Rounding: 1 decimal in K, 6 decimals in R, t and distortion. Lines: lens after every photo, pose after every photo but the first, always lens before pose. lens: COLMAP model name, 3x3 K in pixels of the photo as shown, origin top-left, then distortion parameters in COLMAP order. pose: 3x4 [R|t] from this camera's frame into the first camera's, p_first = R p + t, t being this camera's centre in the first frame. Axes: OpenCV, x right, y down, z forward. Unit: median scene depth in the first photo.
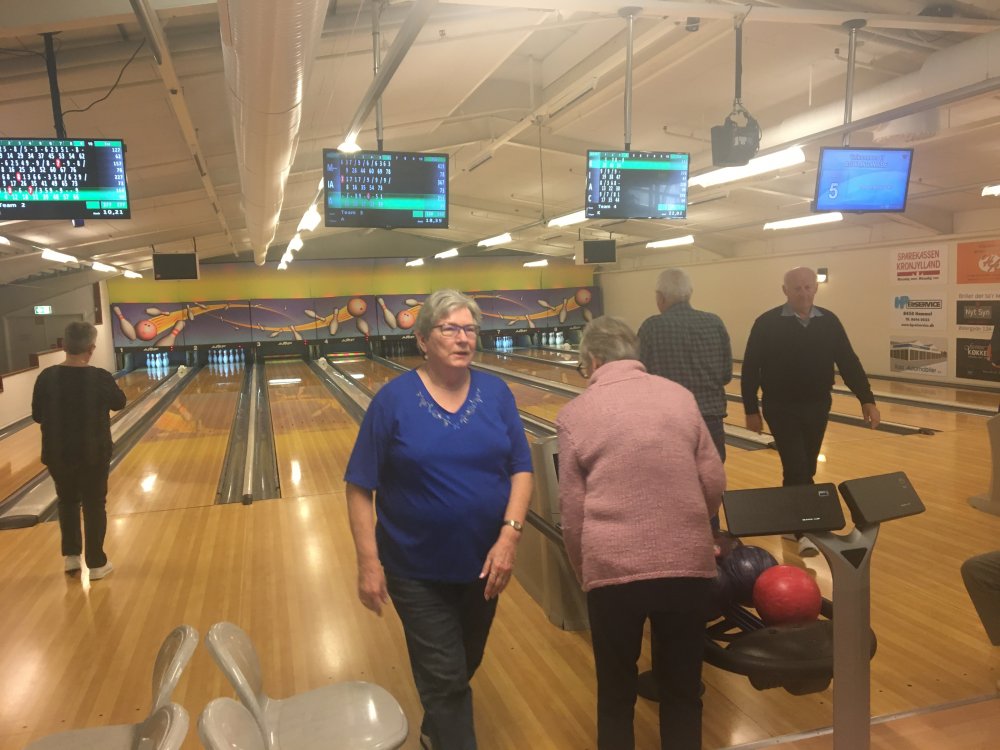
lens RADIAL K [[835.1, 0, 498.4], [0, 835.1, 367.2], [0, 0, 1]] dist [0.069099, -0.094552]
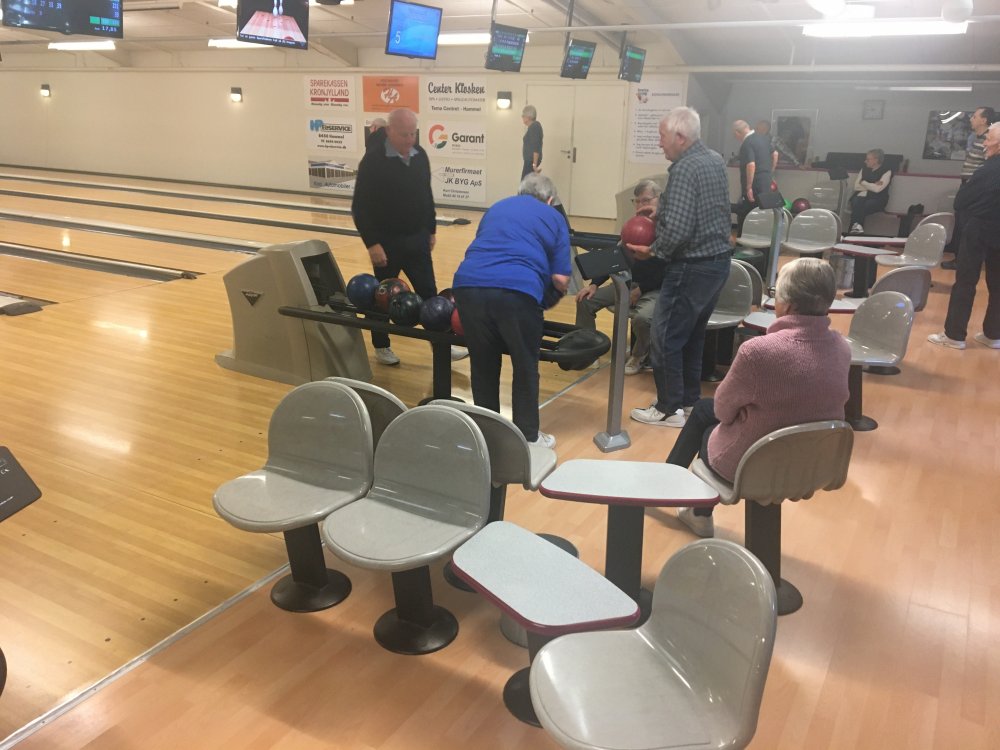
lens RADIAL K [[835.1, 0, 499.2], [0, 835.1, 377.4], [0, 0, 1]] dist [0.069099, -0.094552]
pose [[0.715302, -0.166625, 0.678659, -0.149561], [0.011555, 0.973845, 0.226920, -0.000212], [-0.698719, -0.154475, 0.698519, -0.018497]]
